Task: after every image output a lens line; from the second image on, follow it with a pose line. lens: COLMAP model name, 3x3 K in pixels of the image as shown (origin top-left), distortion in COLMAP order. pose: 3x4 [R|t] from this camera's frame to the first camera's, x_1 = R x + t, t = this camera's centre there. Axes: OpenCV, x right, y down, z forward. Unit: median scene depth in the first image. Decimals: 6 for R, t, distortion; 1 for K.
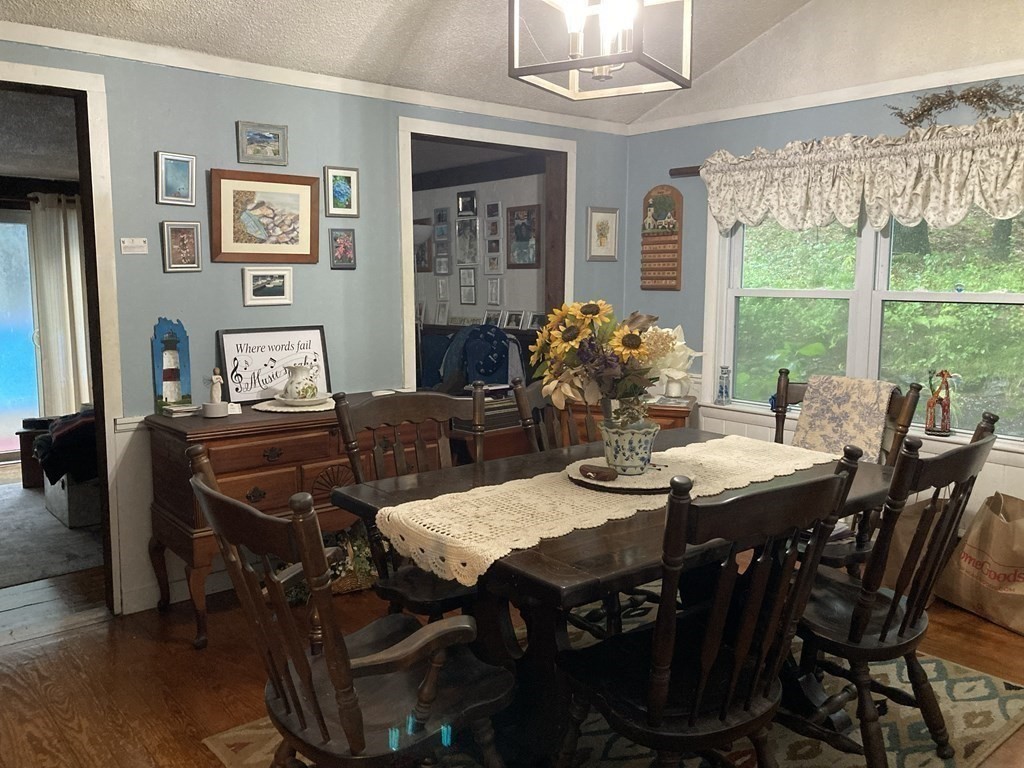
lens RADIAL K [[863.0, 0, 513.5], [0, 863.0, 385.7], [0, 0, 1]] dist [0.040615, 0.009686]
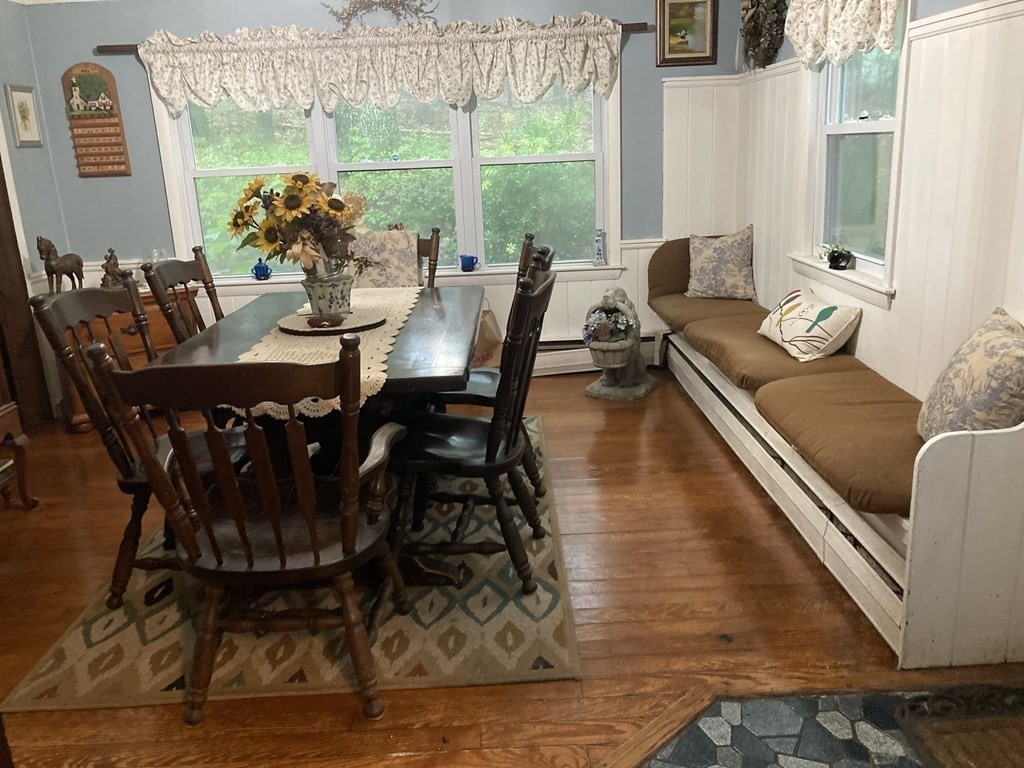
lens RADIAL K [[863.0, 0, 509.1], [0, 863.0, 380.8], [0, 0, 1]] dist [0.040615, 0.009686]
pose [[0.652374, -0.234175, 0.720813, -0.355913], [0.147629, 0.972115, 0.182205, 0.000429], [-0.743380, -0.012453, 0.668753, 0.011469]]
